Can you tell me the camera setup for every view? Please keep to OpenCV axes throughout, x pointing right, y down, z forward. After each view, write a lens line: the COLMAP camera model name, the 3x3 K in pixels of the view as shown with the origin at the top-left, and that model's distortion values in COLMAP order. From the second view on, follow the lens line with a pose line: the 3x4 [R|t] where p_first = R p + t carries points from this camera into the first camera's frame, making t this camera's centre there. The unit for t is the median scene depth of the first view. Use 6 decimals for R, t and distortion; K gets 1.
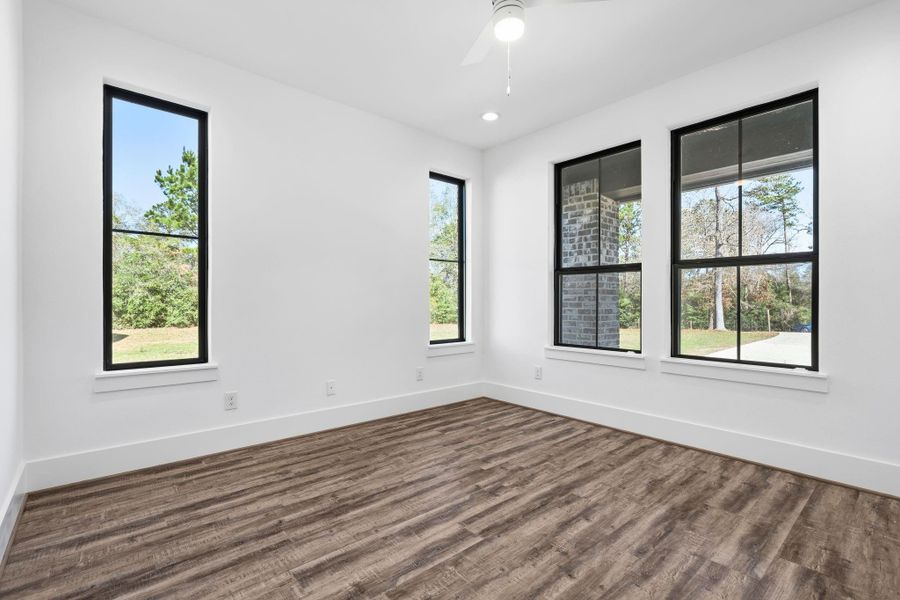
lens RADIAL K [[412.7, 0, 454.9], [0, 412.7, 301.3], [0, 0, 1]] dist [-0.003926, 0.001499]
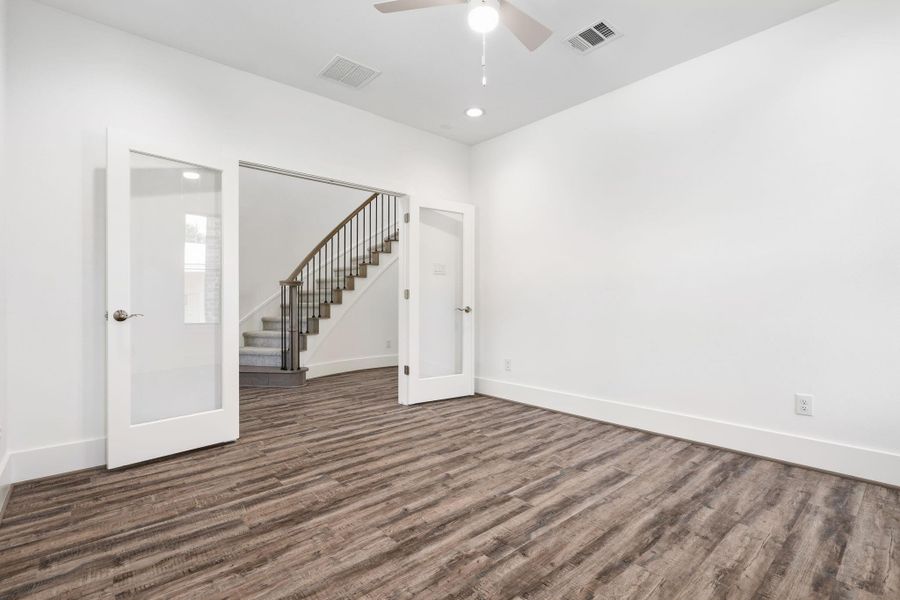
lens RADIAL K [[412.7, 0, 448.6], [0, 412.7, 300.4], [0, 0, 1]] dist [-0.003926, 0.001499]
pose [[-0.999905, 0.000844, 0.013758, 0.194052], [0.000749, 0.999975, -0.006969, 0.028501], [-0.013764, -0.006958, -0.999881, 1.911695]]
